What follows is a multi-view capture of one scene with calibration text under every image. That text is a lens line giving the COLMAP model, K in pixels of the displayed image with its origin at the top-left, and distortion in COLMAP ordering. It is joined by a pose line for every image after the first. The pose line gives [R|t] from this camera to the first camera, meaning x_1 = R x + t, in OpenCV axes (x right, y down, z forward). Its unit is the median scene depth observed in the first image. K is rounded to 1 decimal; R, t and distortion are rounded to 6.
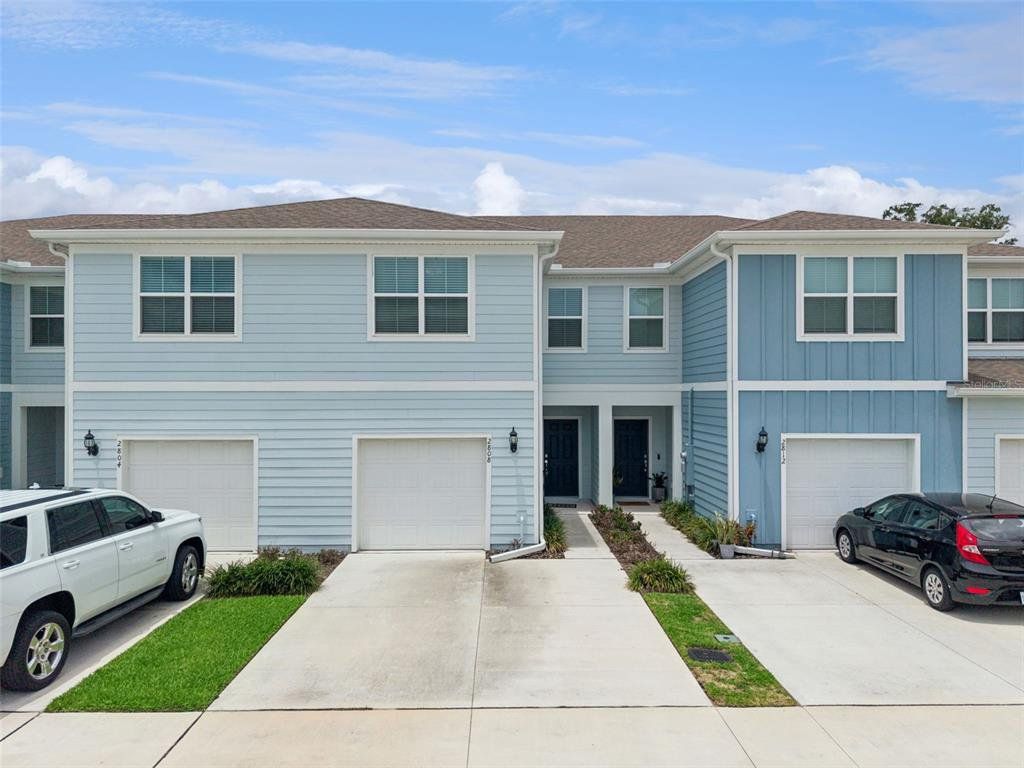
lens RADIAL K [[687.8, 0, 512.3], [0, 687.8, 378.1], [0, 0, 1]] dist [0.004666, 0.001399]
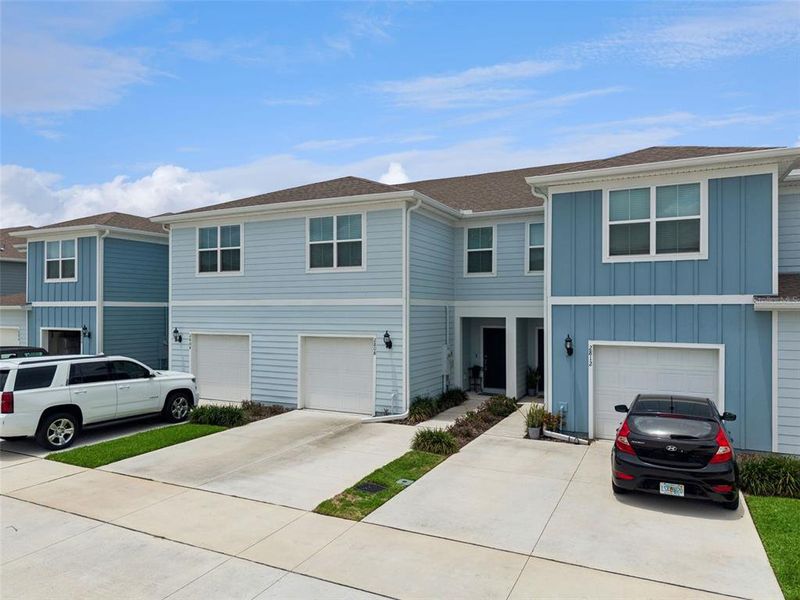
lens RADIAL K [[538.1, 0, 400.0], [0, 538.1, 300.0], [0, 0, 1]] dist [0.007941, 0.001508]
pose [[0.891234, -0.006264, -0.453501, 0.525713], [0.008579, 0.999959, 0.003048, 0.004456], [0.453464, -0.006607, 0.891250, 0.018046]]
